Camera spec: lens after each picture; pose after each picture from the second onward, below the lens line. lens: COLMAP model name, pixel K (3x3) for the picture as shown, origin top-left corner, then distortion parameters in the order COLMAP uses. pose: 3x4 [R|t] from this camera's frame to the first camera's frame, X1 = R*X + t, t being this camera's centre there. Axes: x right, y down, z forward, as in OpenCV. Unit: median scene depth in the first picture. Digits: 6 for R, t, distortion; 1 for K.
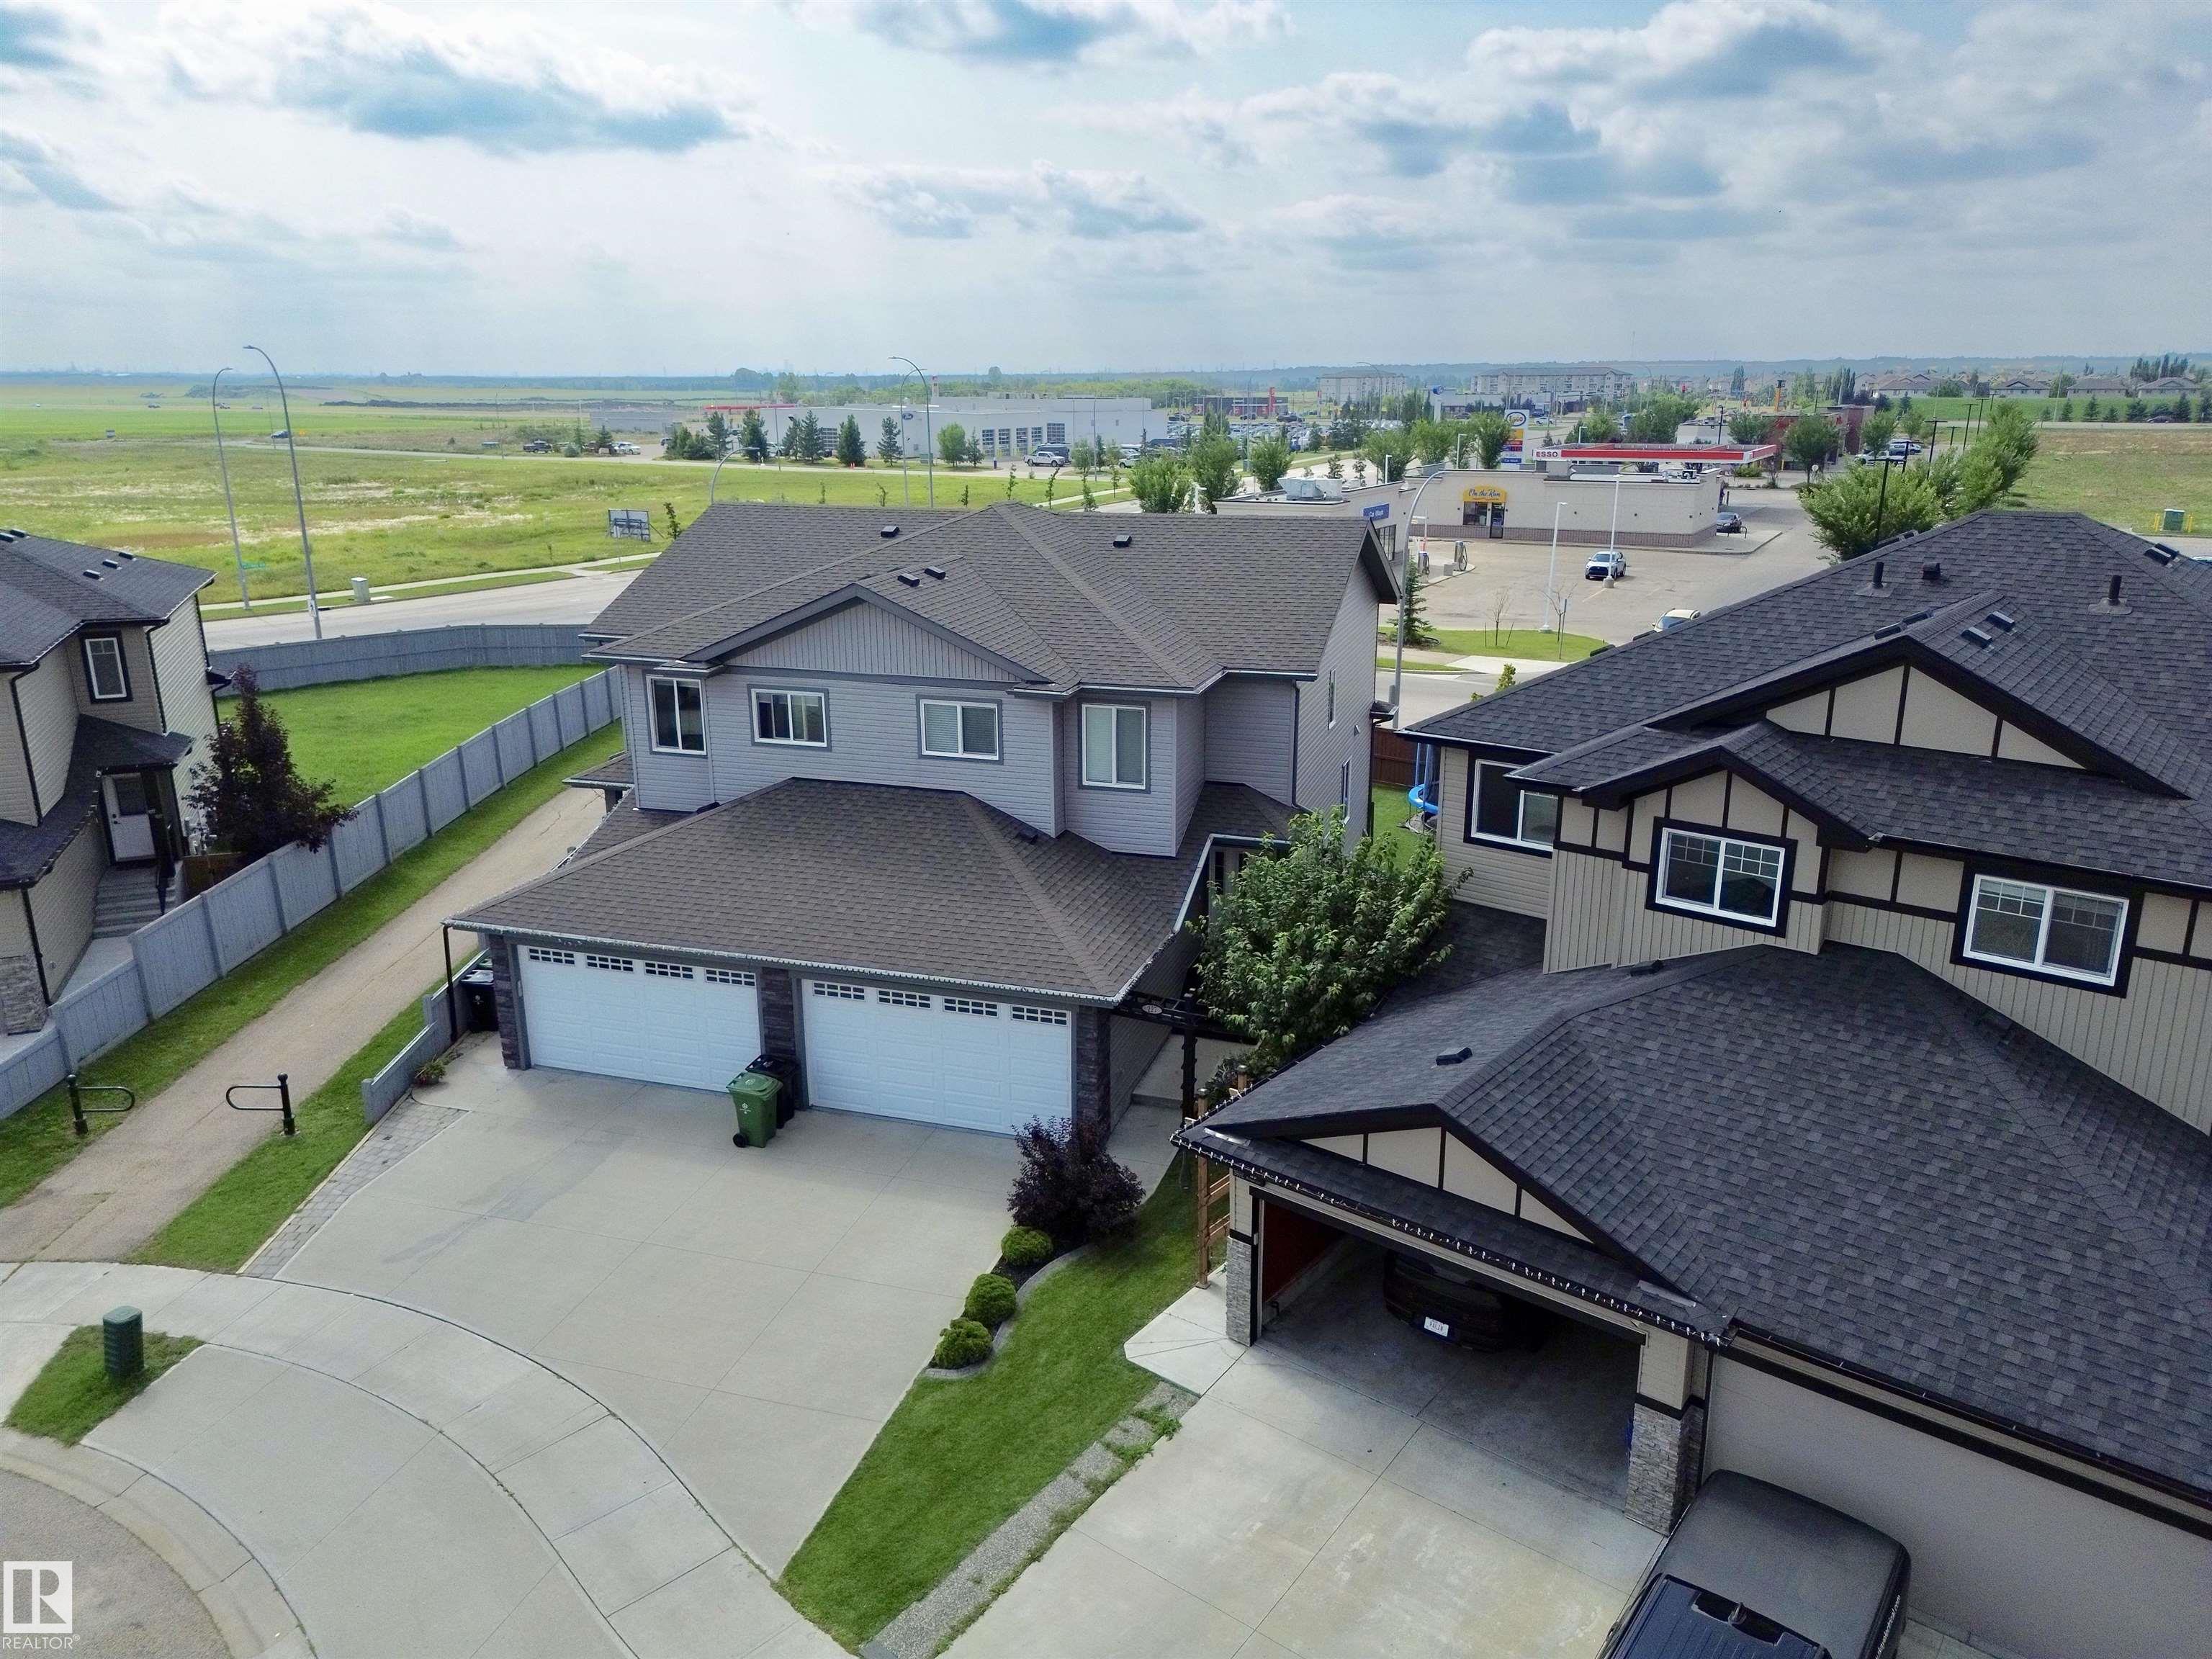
lens RADIAL K [[1563.6, 0, 1109.8], [0, 1563.6, 832.3], [0, 0, 1]] dist [0.059325, -0.046994]
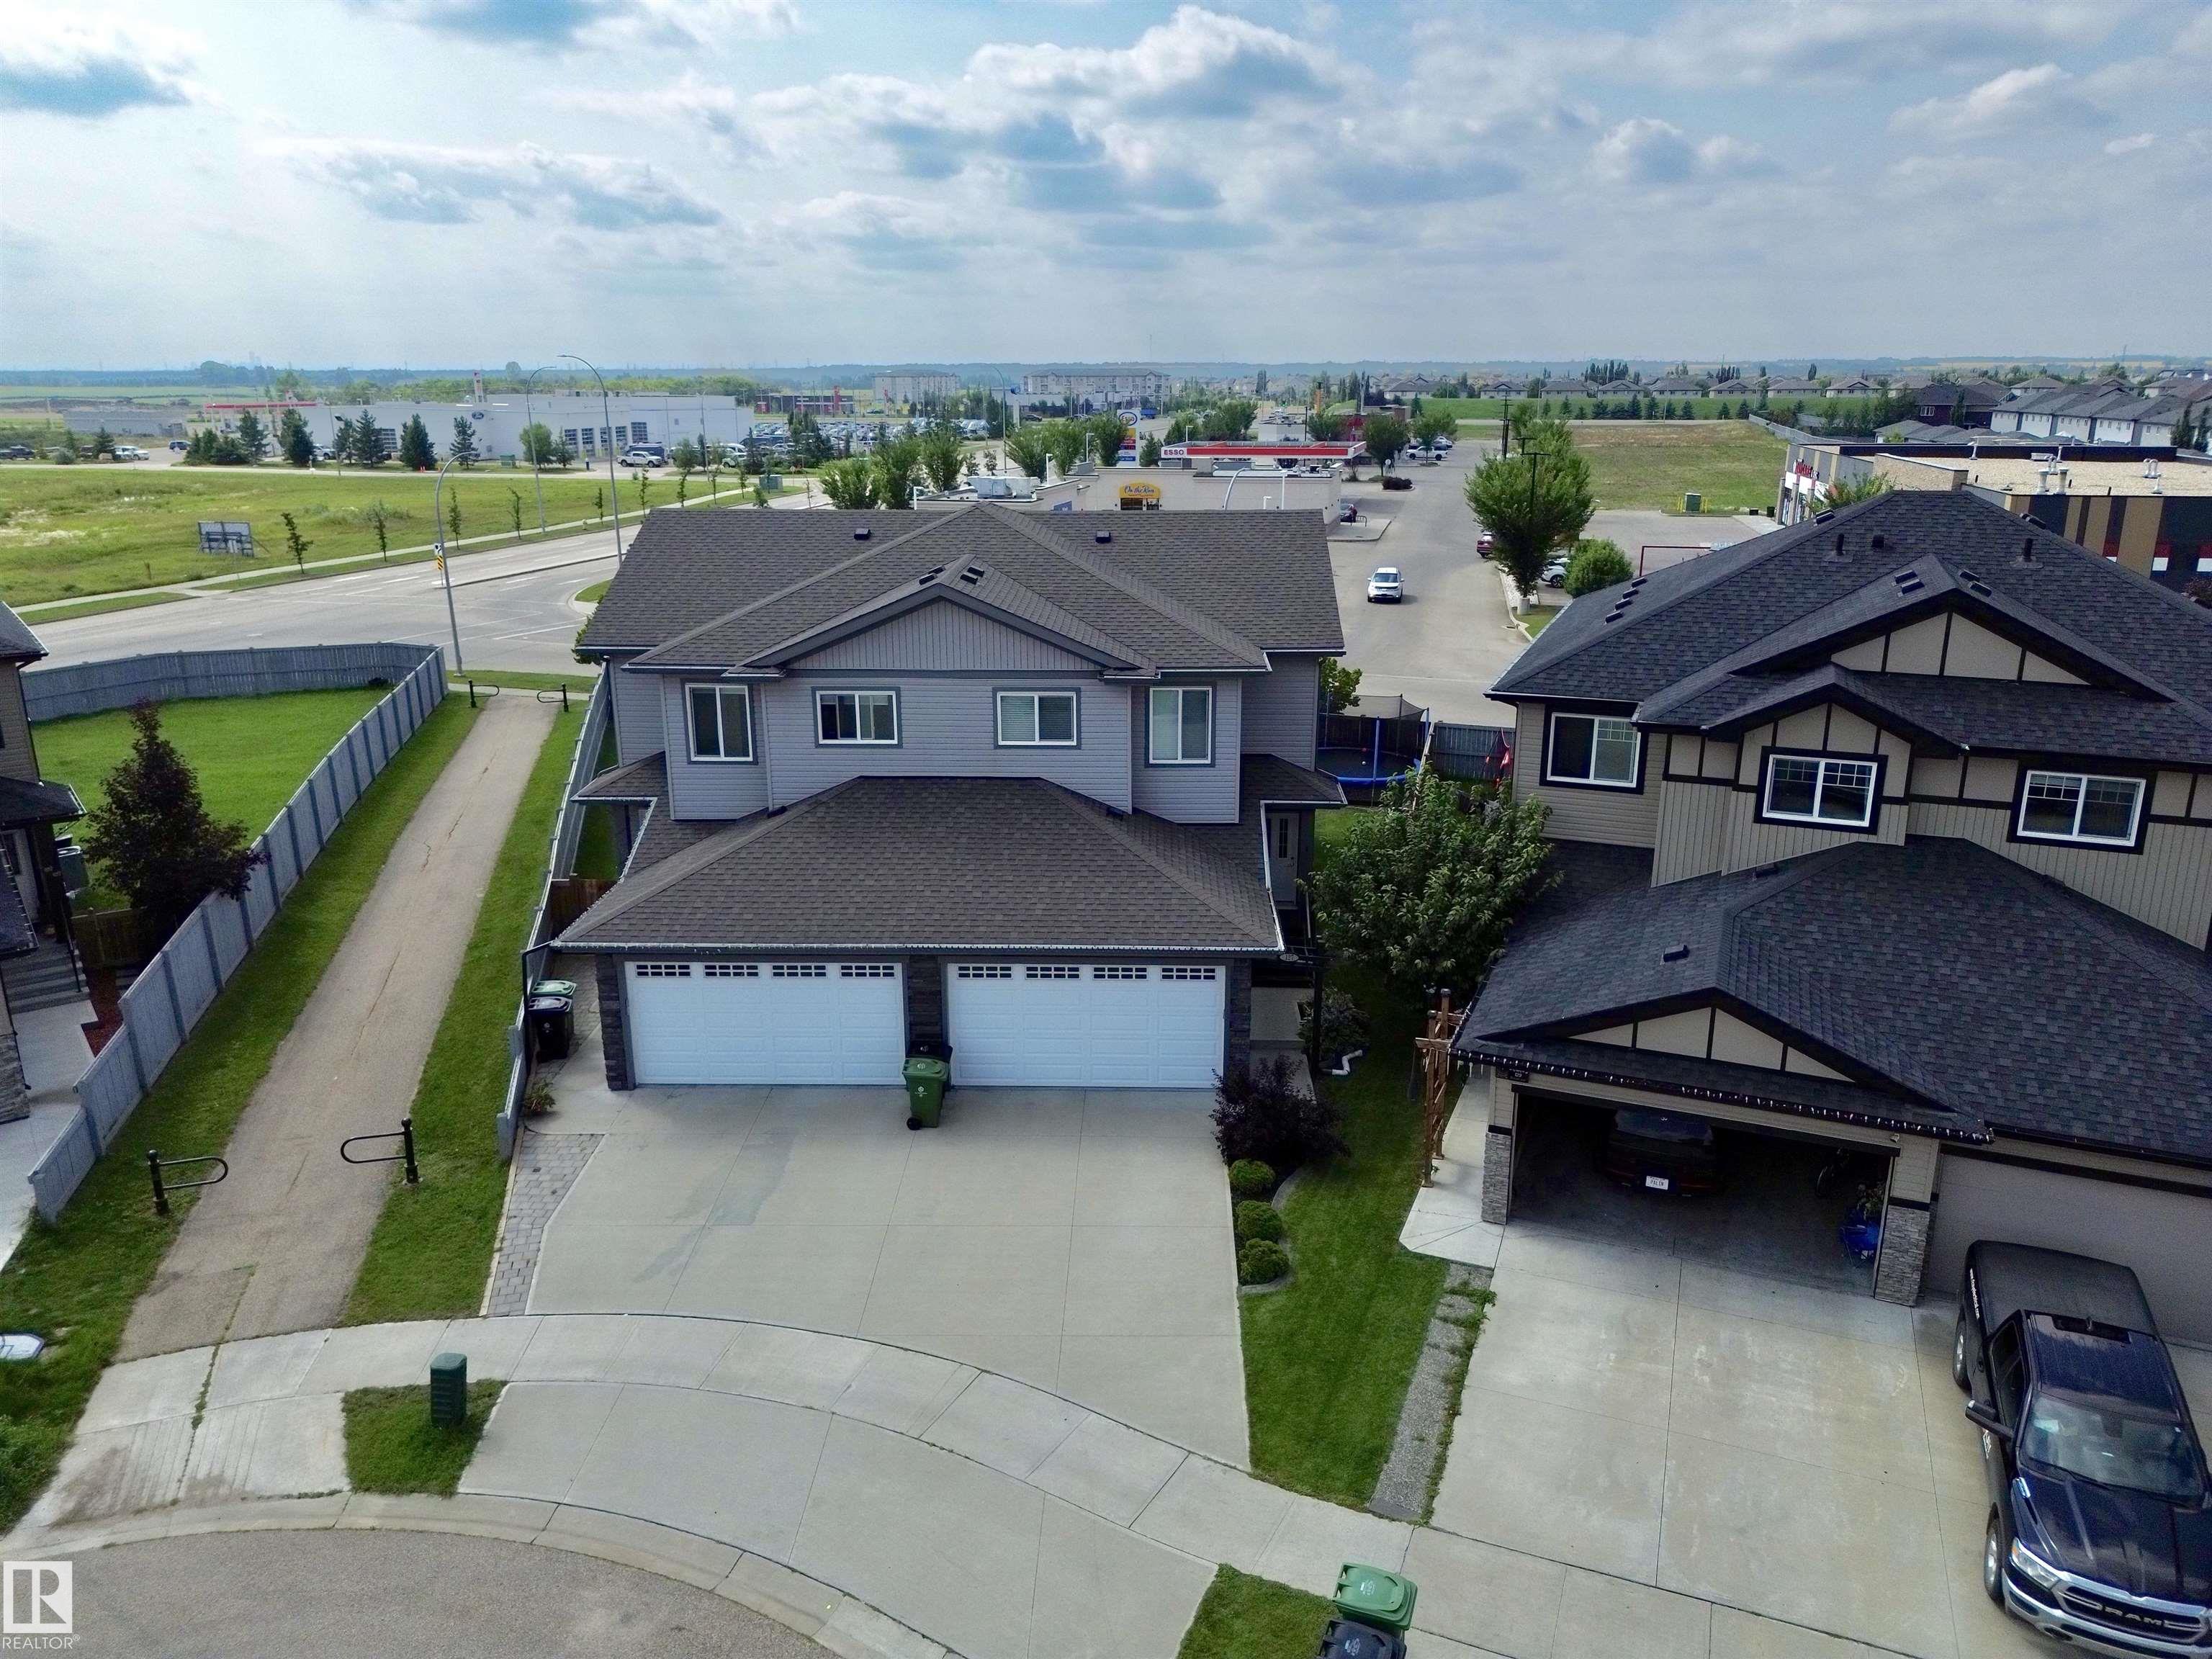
lens RADIAL K [[1563.6, 0, 1109.2], [0, 1563.6, 829.8], [0, 0, 1]] dist [0.059325, -0.046994]
pose [[0.959855, -0.077204, 0.269663, -0.371011], [0.077366, 0.996952, 0.010043, 0.002609], [-0.269617, 0.011223, 0.962902, -0.029992]]
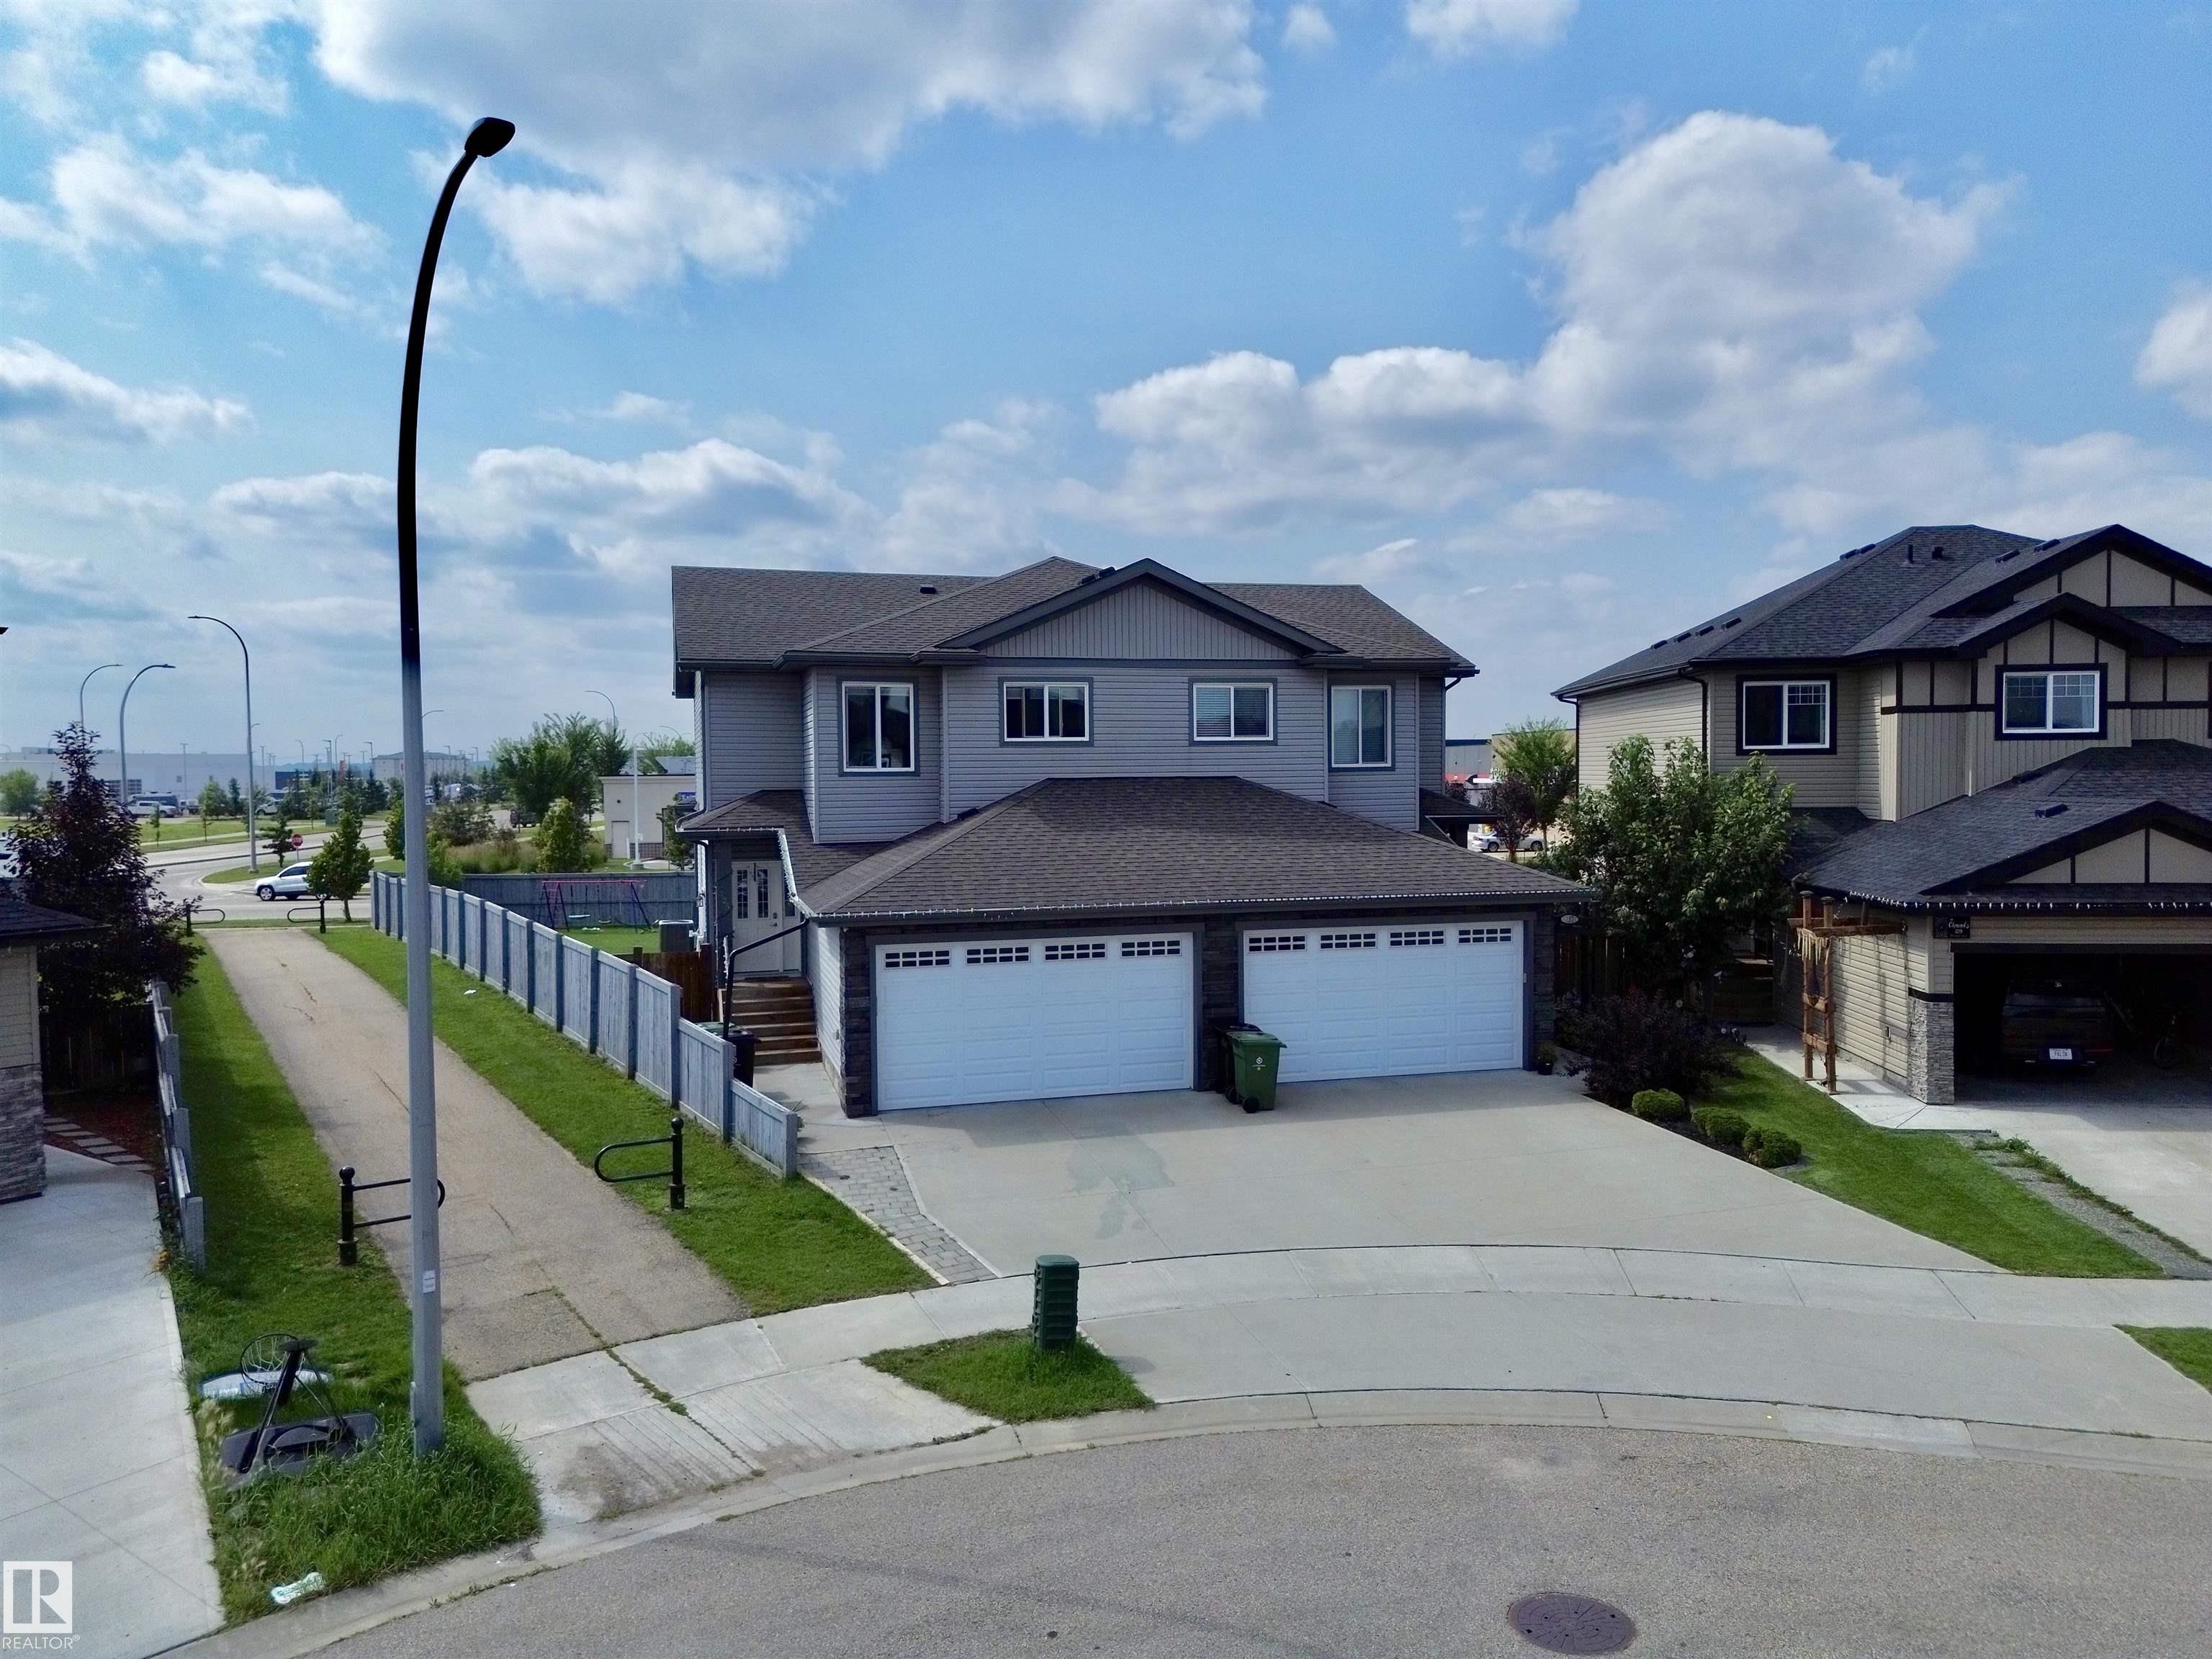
lens RADIAL K [[1563.6, 0, 1112.4], [0, 1563.6, 828.4], [0, 0, 1]] dist [0.059325, -0.046994]
pose [[0.828081, -0.024898, 0.560056, -0.779656], [0.161421, 0.967293, -0.195669, 0.202813], [-0.536866, 0.252435, 0.805016, 0.291181]]
